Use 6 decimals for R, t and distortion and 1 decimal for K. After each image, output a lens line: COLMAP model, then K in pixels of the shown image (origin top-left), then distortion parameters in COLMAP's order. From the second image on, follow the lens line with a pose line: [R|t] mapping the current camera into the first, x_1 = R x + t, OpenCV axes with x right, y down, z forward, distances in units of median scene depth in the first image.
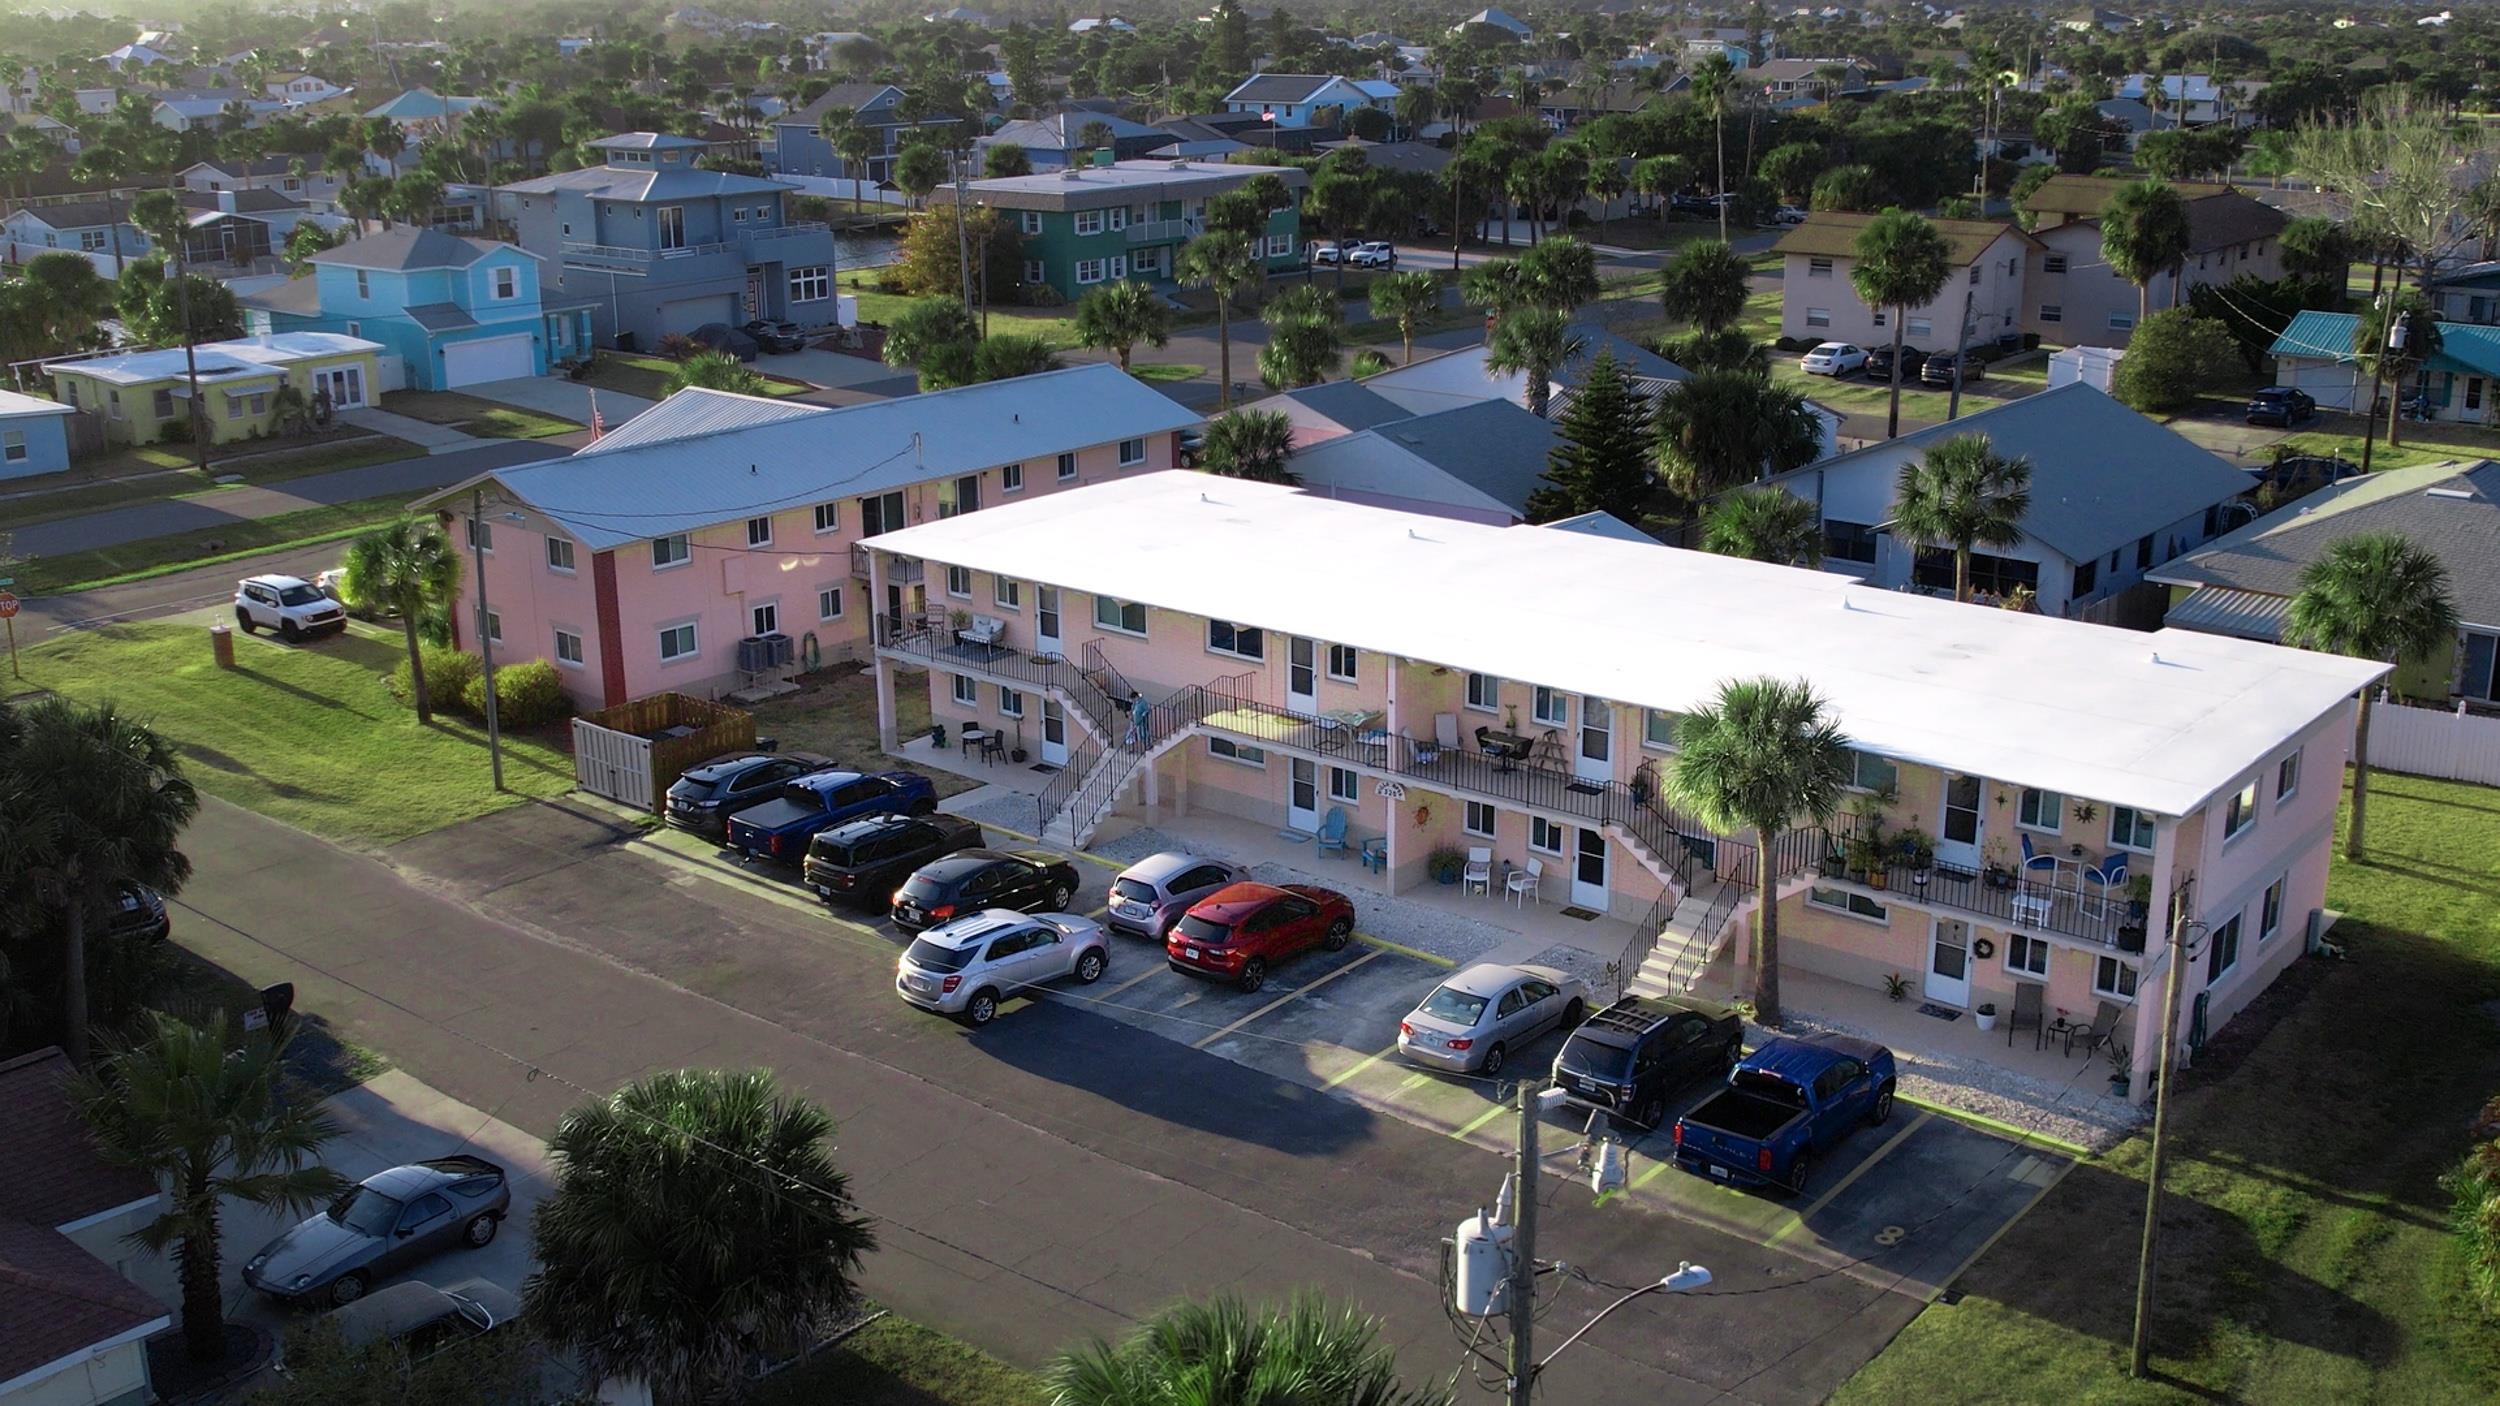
lens RADIAL K [[2384.8, 0, 1250.8], [0, 2384.8, 700.5], [0, 0, 1]] dist [-0.063712, 0.000000]
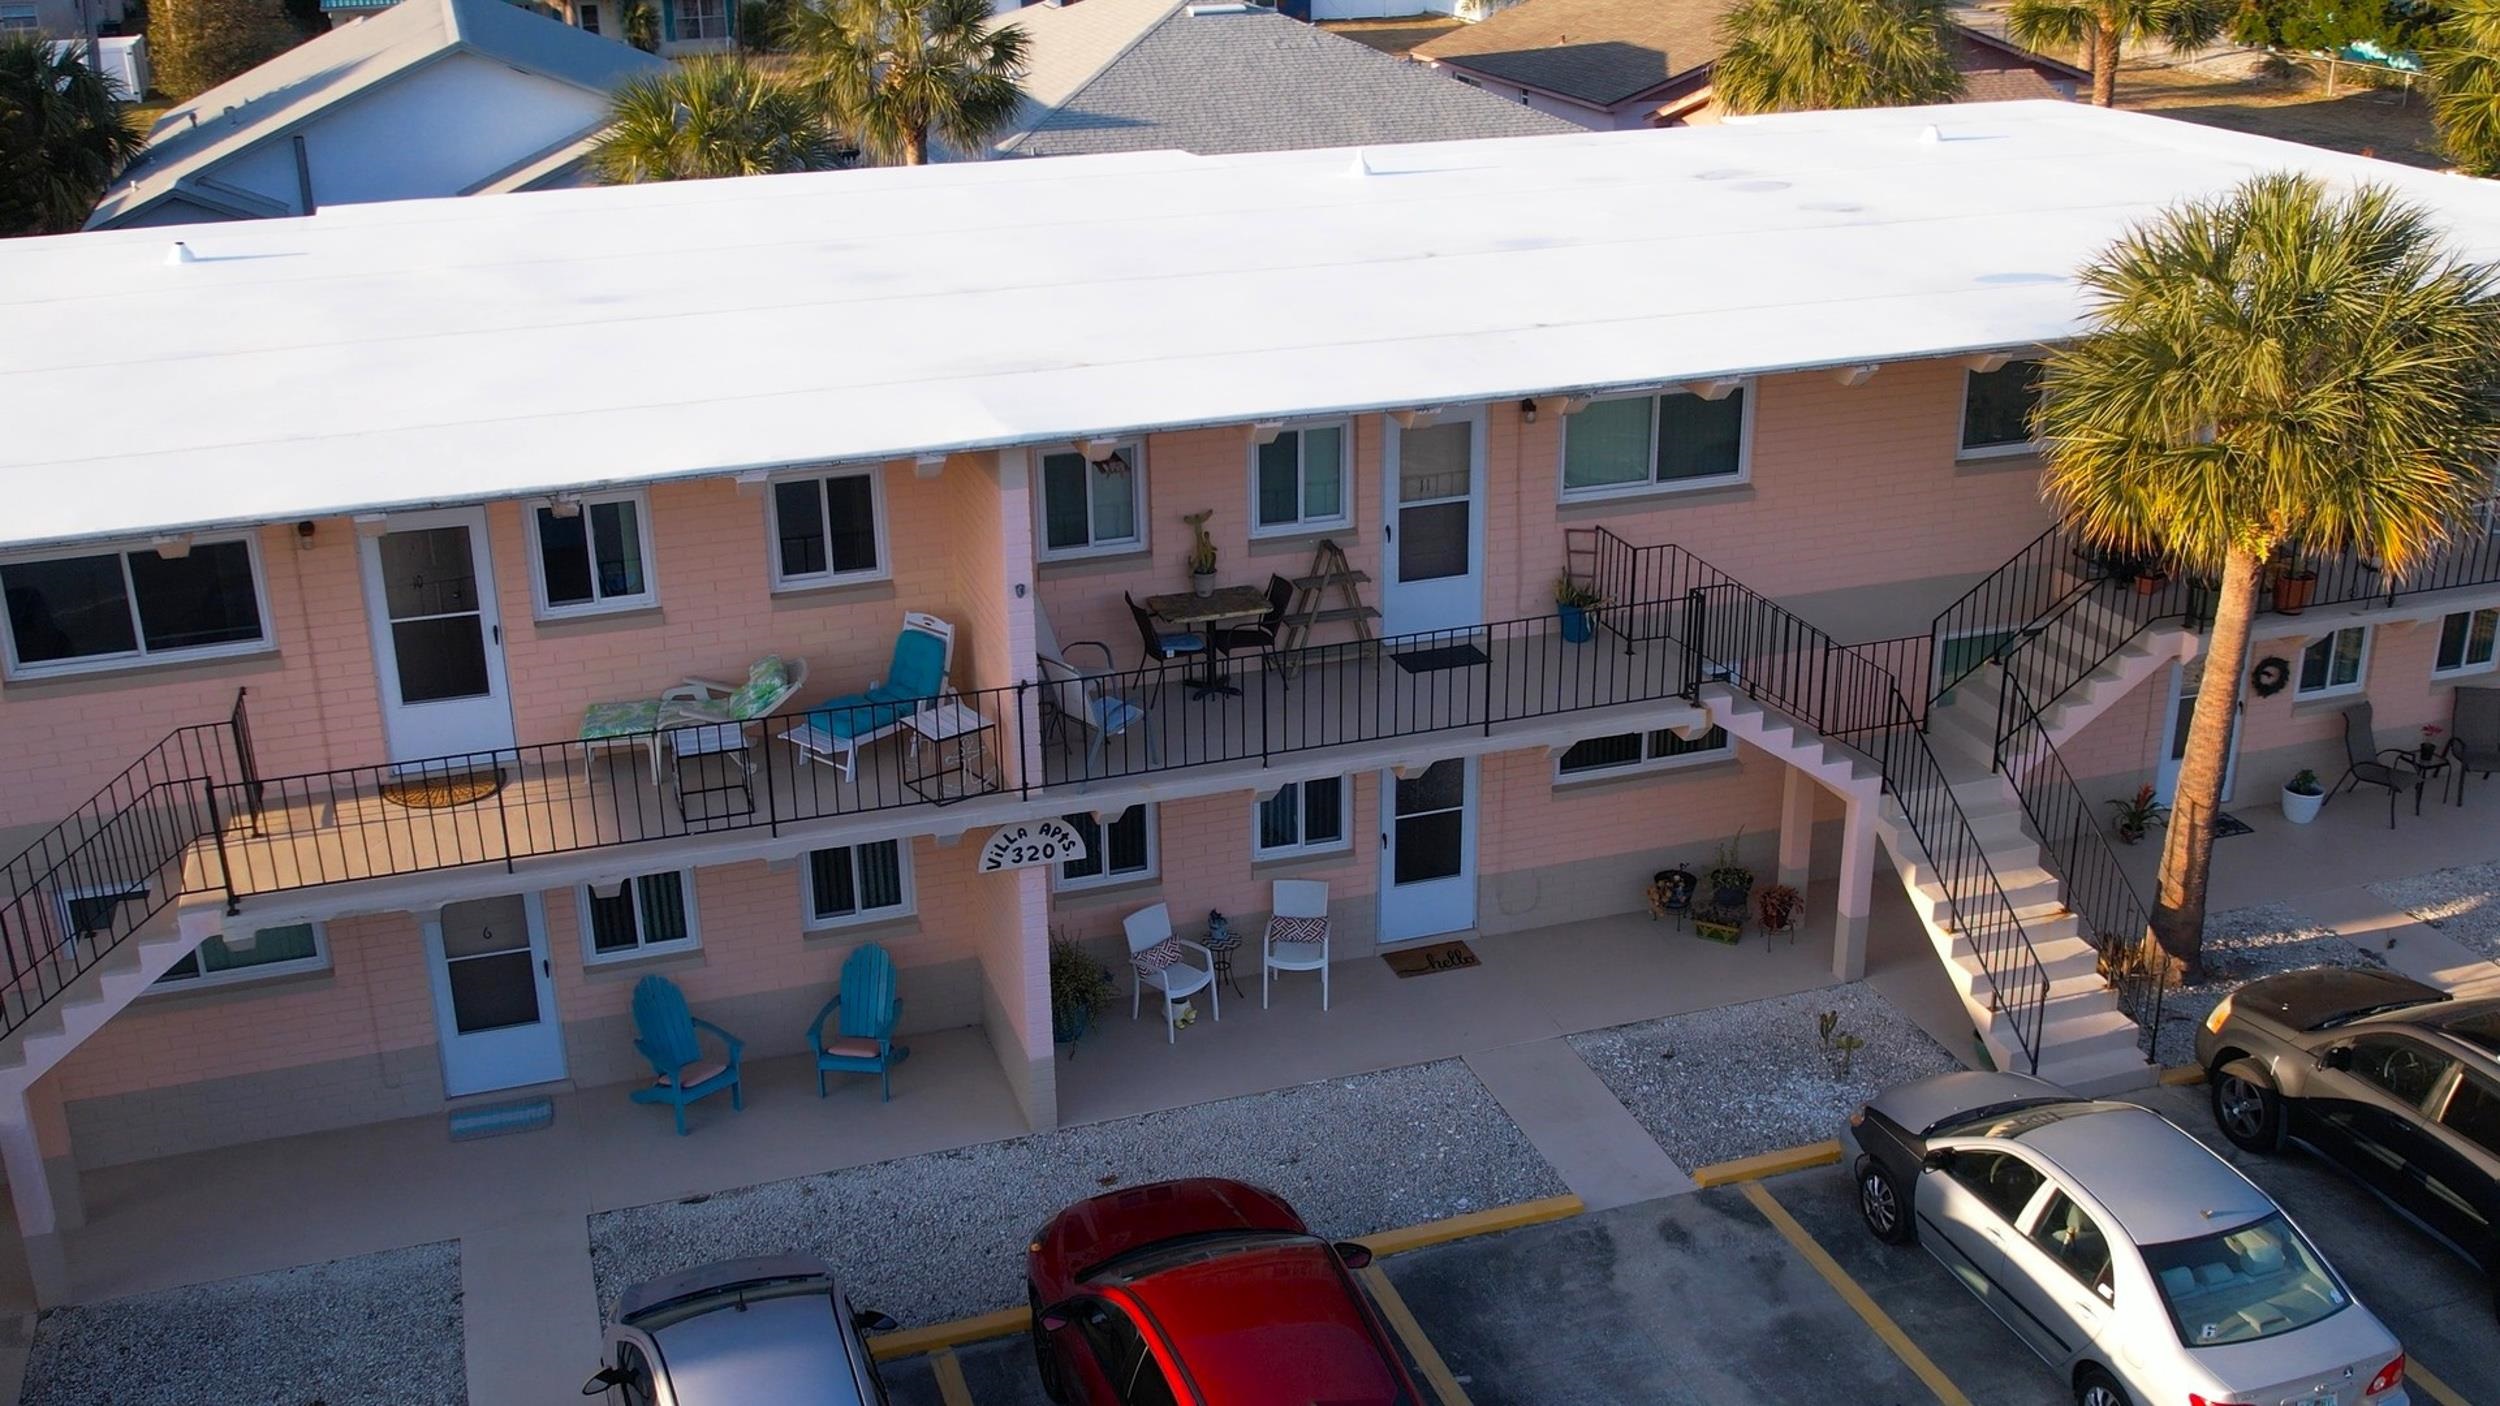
lens RADIAL K [[2384.8, 0, 1252.5], [0, 2384.8, 707.8], [0, 0, 1]] dist [-0.063712, 0.000000]
pose [[0.518741, -0.319972, 0.792796, -0.184695], [0.243472, 0.944212, 0.221775, -0.048396], [-0.819530, 0.077980, 0.567706, 0.779400]]
